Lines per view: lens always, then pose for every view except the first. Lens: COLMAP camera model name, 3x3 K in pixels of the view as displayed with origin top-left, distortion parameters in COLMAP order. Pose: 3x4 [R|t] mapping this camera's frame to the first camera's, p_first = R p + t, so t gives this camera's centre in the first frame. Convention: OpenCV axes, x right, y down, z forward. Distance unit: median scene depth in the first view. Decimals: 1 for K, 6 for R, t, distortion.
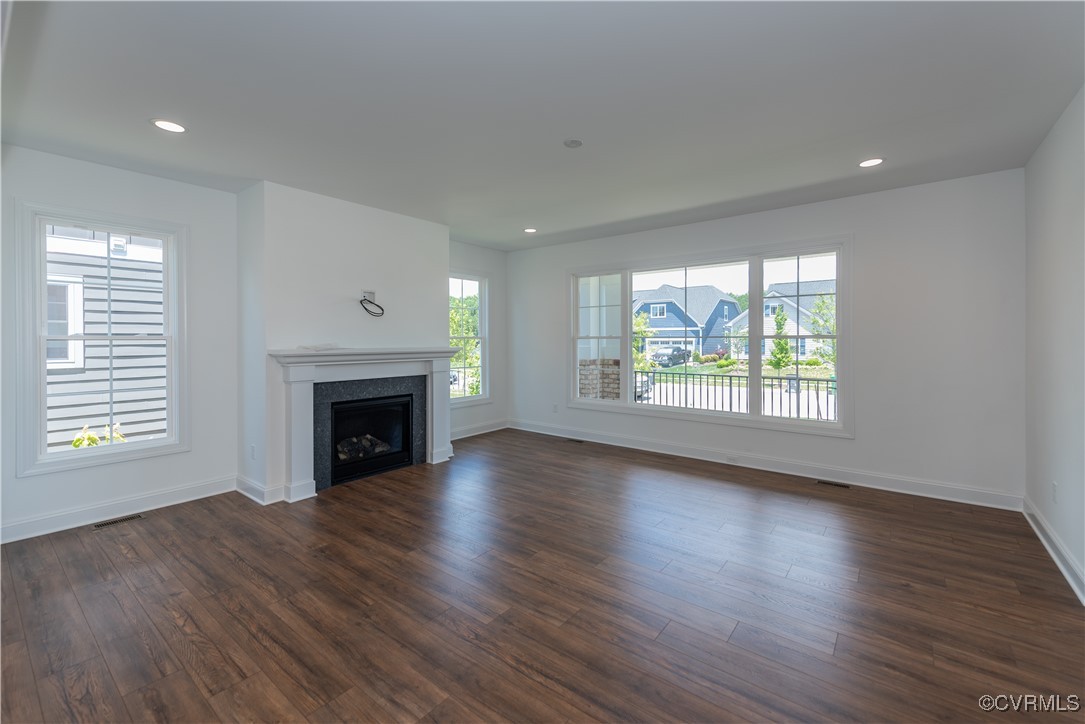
lens RADIAL K [[430.9, 0, 558.5], [0, 430.9, 336.7], [0, 0, 1]] dist [0.000482, 0.000125]
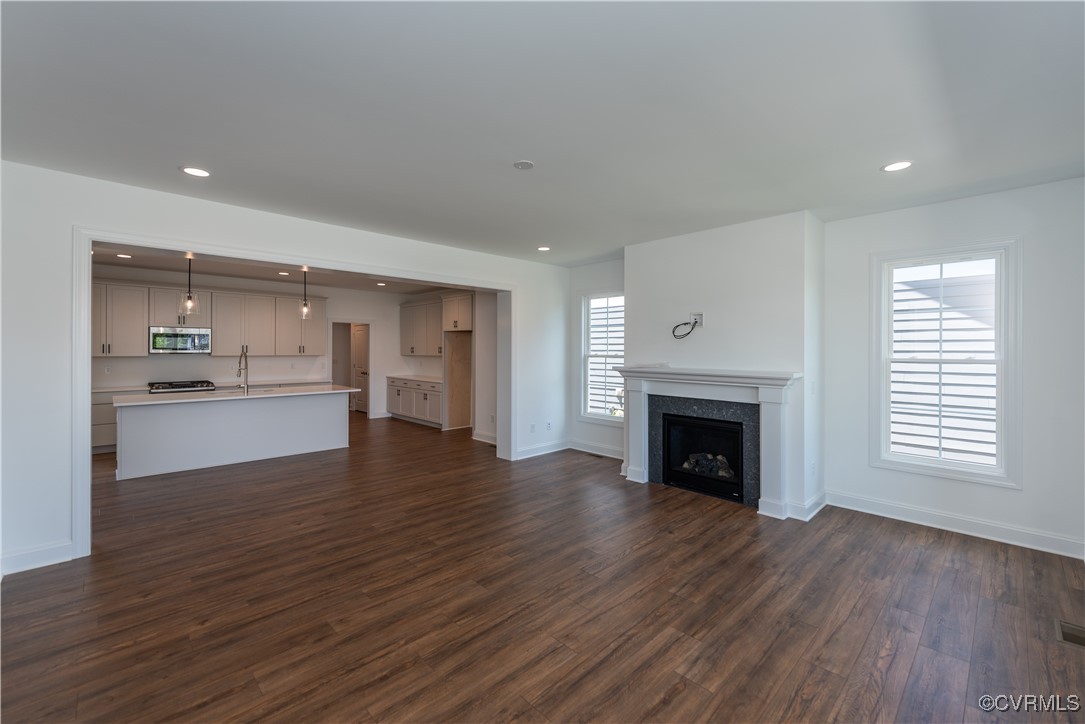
lens RADIAL K [[449.9, 0, 540.7], [0, 449.9, 355.7], [0, 0, 1]] dist [-0.003387, -0.000041]
pose [[-0.118400, 0.017313, -0.992815, 0.715739], [-0.007751, 0.999801, 0.018360, -0.021830], [0.992936, 0.009870, -0.118243, 0.807066]]
